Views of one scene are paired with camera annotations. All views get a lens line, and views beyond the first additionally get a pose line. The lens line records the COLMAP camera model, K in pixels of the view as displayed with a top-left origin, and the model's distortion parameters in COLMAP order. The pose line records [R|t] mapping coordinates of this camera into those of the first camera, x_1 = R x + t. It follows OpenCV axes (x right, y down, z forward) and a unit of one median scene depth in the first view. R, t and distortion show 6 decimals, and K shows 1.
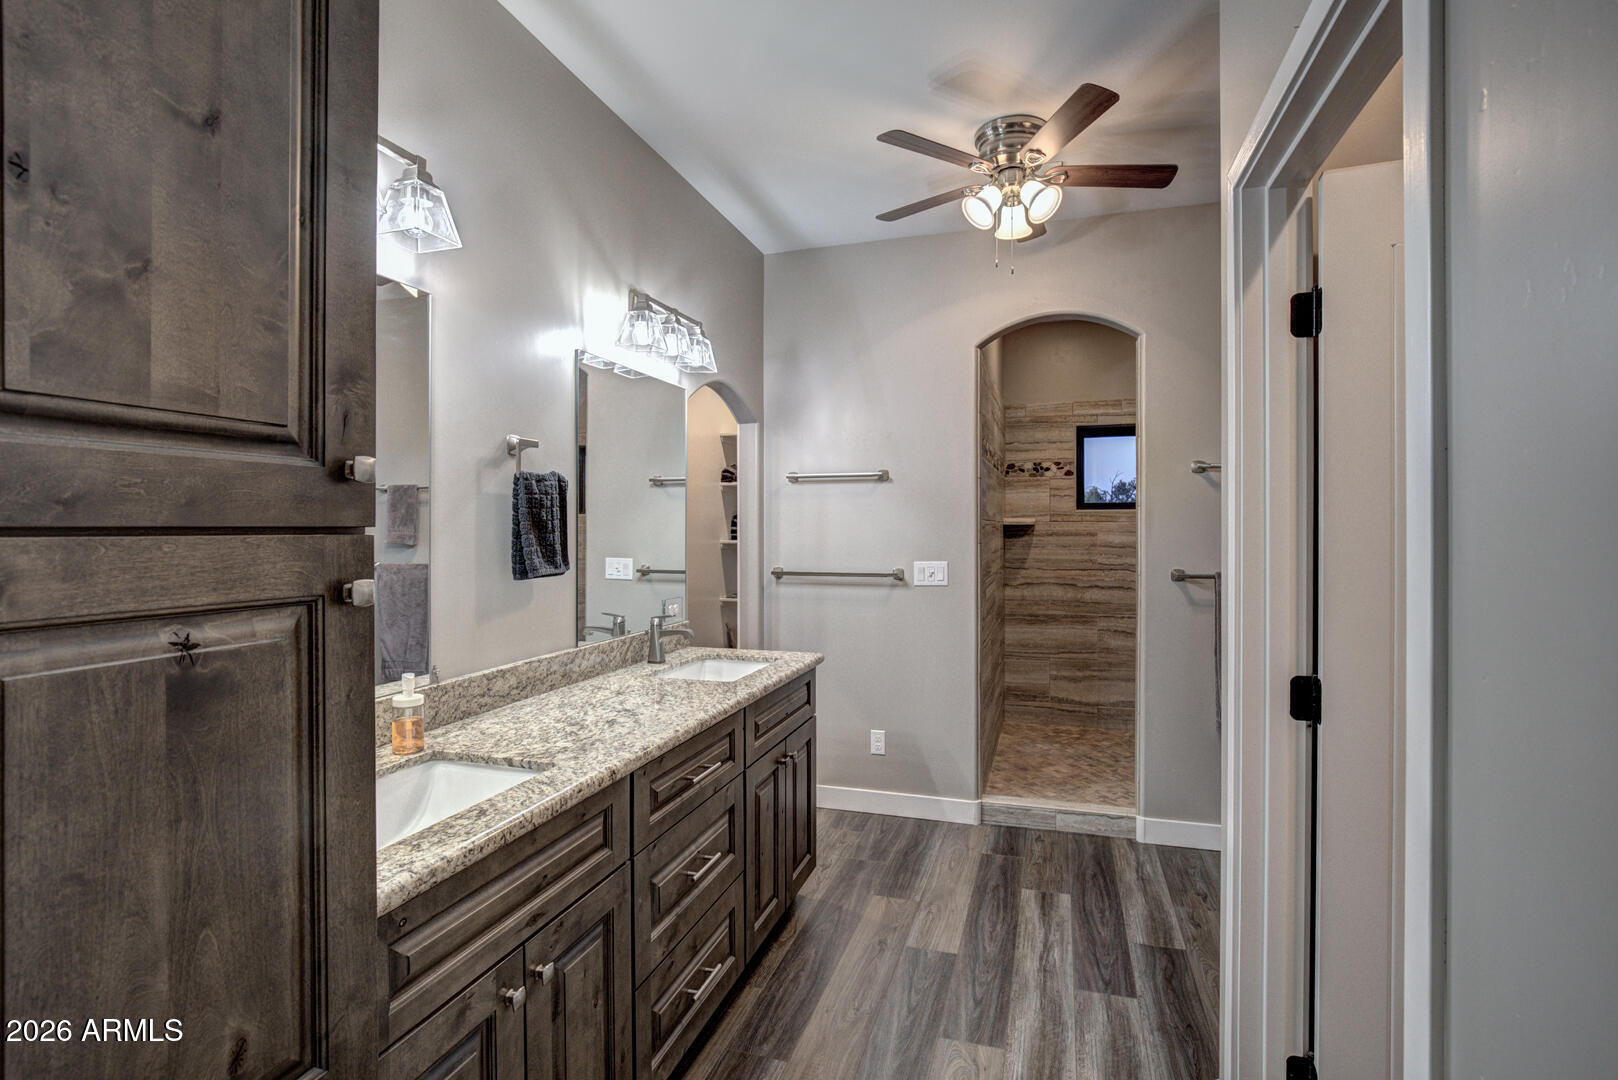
lens RADIAL K [[767.6, 0, 807.9], [0, 767.6, 535.0], [0, 0, 1]] dist [-0.016001, -0.001015]
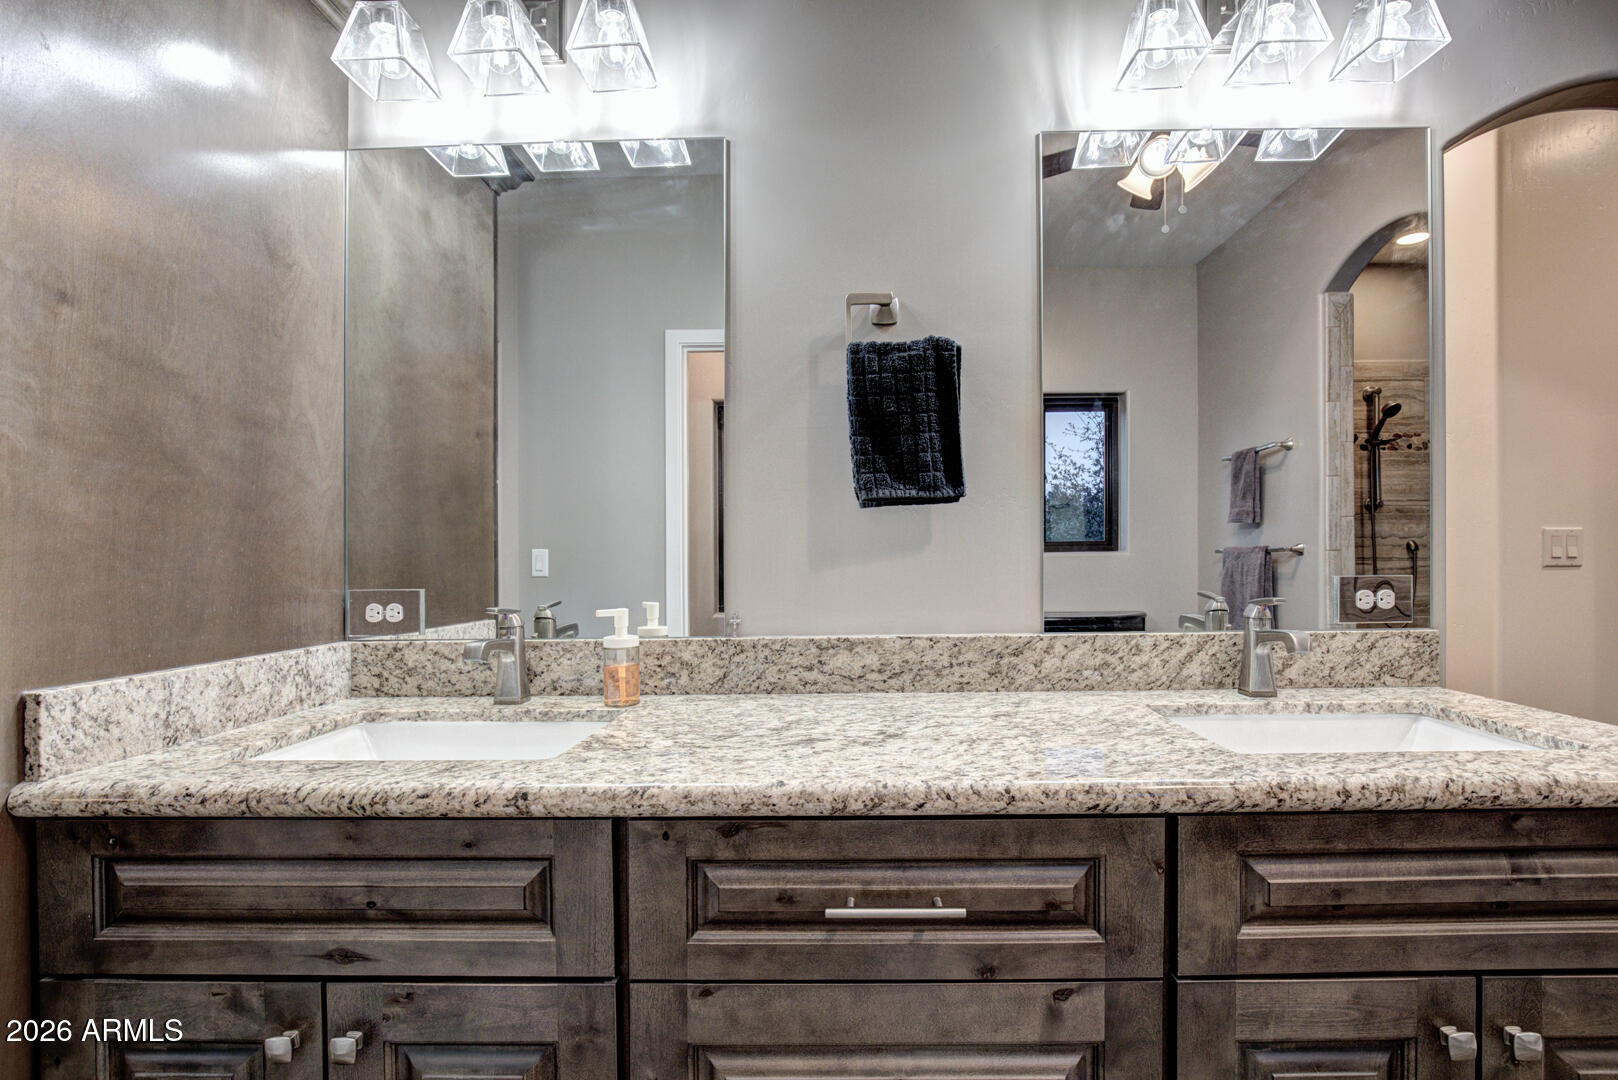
lens RADIAL K [[767.6, 0, 811.3], [0, 767.6, 552.1], [0, 0, 1]] dist [-0.016001, -0.001015]
pose [[0.285081, -0.001096, -0.958503, 0.266959], [0.001979, 0.999998, -0.000555, 0.104071], [0.958501, -0.001738, 0.285083, 0.818763]]
